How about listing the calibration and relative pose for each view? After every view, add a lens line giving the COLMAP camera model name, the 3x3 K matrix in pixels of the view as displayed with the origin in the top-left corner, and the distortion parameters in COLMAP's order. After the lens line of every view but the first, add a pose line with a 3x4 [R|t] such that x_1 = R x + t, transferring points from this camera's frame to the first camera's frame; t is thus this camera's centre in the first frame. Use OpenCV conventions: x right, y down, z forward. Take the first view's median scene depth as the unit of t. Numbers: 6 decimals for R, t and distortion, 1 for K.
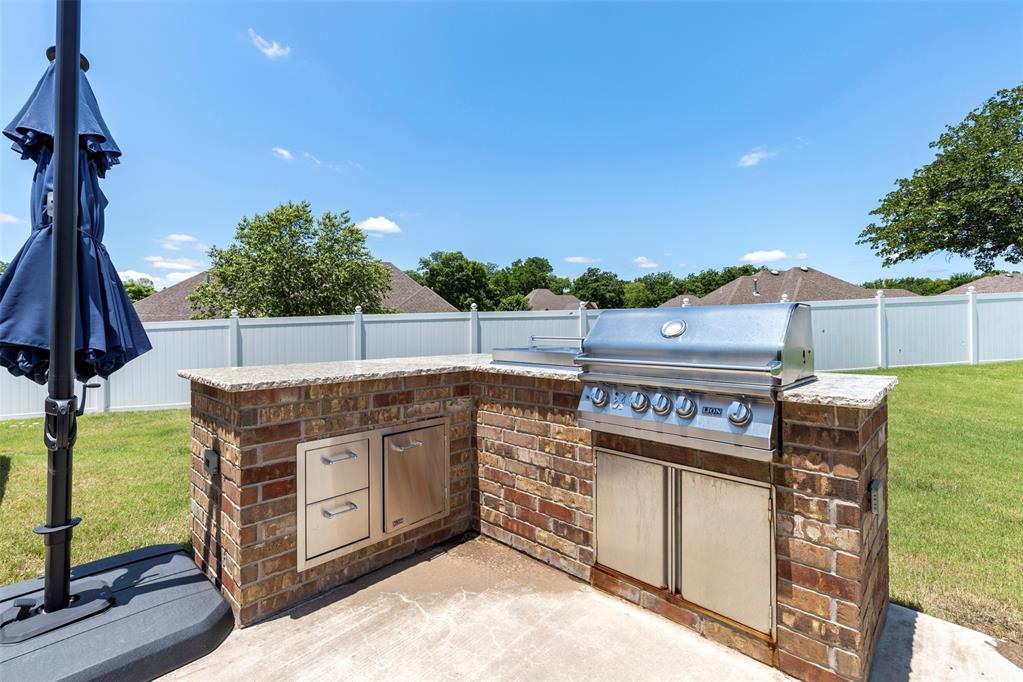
lens RADIAL K [[457.4, 0, 506.3], [0, 457.4, 322.4], [0, 0, 1]] dist [0.005477, 0.000865]
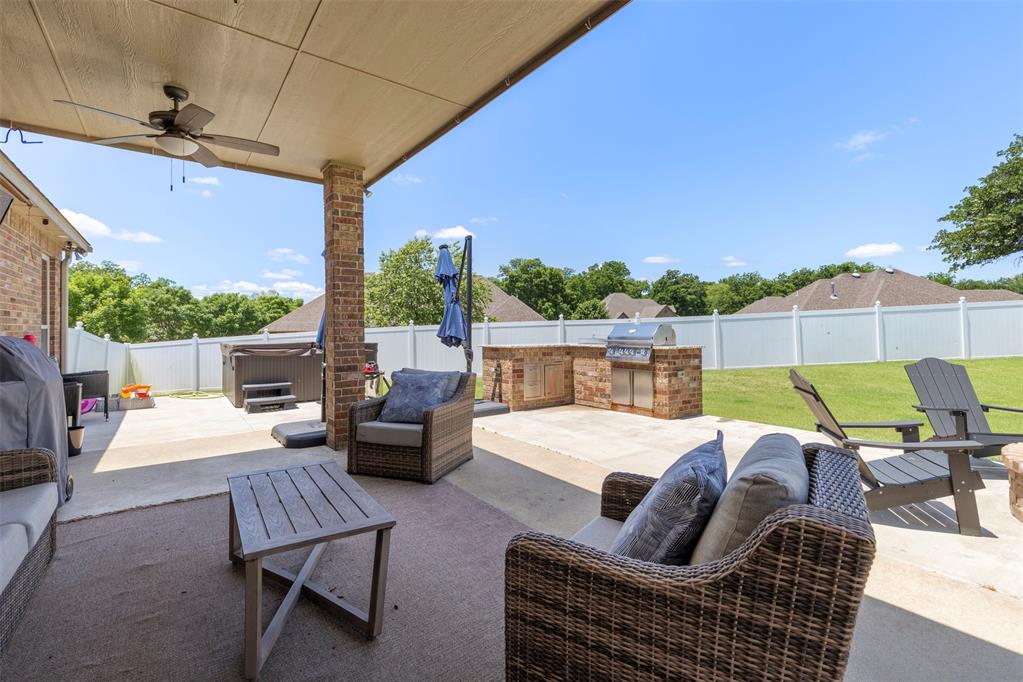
lens RADIAL K [[457.4, 0, 504.7], [0, 457.4, 324.1], [0, 0, 1]] dist [0.005477, 0.000865]
pose [[0.985608, -0.005286, -0.168962, -0.000245], [0.004577, 0.999979, -0.004581, -0.001418], [0.168982, 0.003742, 0.985612, -0.125272]]
